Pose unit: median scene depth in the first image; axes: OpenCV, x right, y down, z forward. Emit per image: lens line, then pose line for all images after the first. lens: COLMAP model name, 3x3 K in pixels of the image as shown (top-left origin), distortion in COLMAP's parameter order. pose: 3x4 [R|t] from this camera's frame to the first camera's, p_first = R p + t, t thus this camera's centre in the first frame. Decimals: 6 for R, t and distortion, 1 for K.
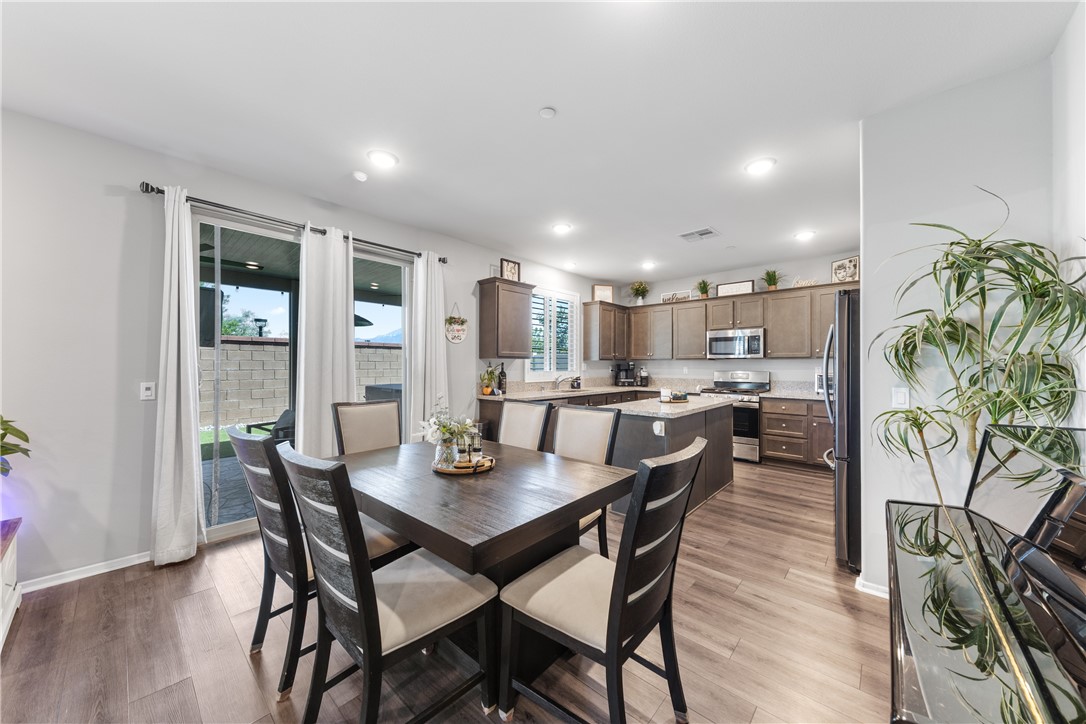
lens RADIAL K [[371.3, 0, 550.3], [0, 371.3, 365.2], [0, 0, 1]] dist [0.001555, -0.000276]
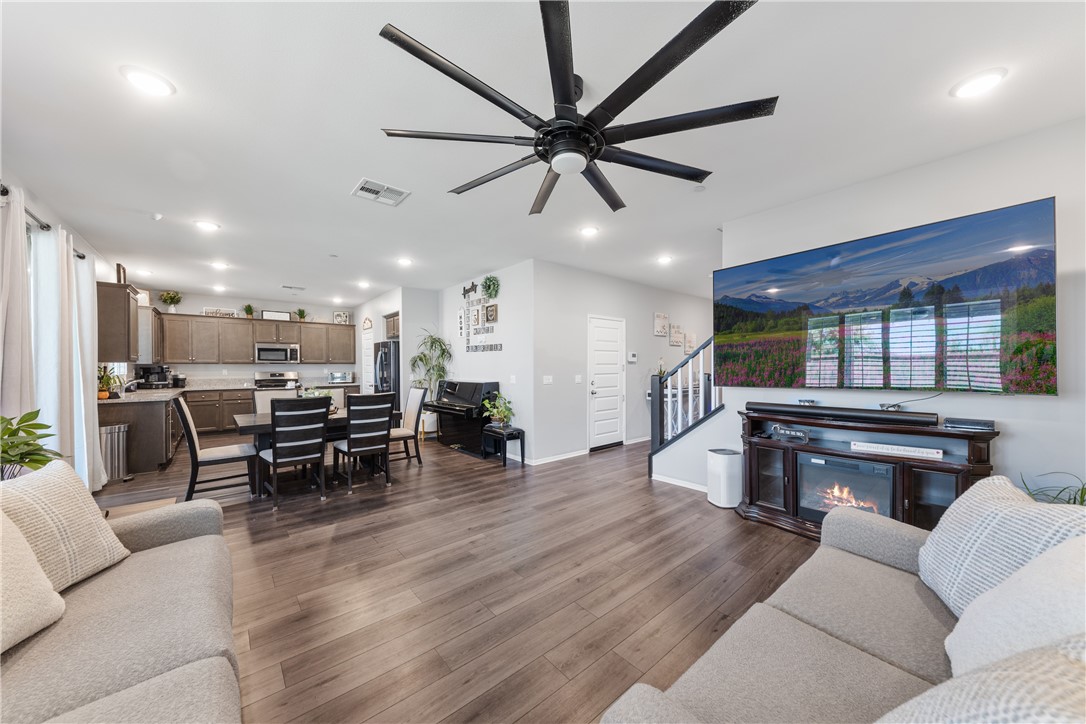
lens RADIAL K [[371.3, 0, 543.3], [0, 371.3, 366.6], [0, 0, 1]] dist [0.001555, -0.000276]
pose [[0.138702, 0.002274, 0.990332, -0.784587], [0.008096, 0.999961, -0.003430, 0.008224], [-0.990301, 0.008493, 0.138678, -0.237611]]
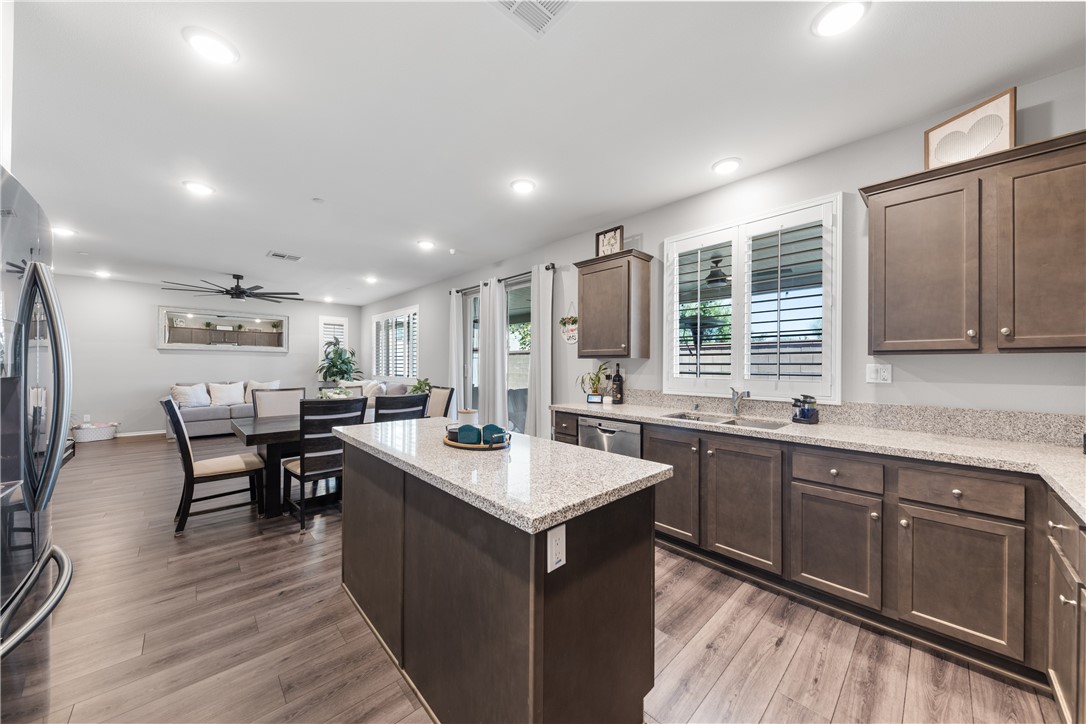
lens RADIAL K [[371.3, 0, 548.4], [0, 371.3, 363.2], [0, 0, 1]] dist [0.001555, -0.000276]
pose [[-0.083337, -0.004907, -0.996509, 0.718738], [-0.007935, 0.999959, -0.004260, -0.003176], [0.996490, 0.007552, -0.083373, 1.020279]]
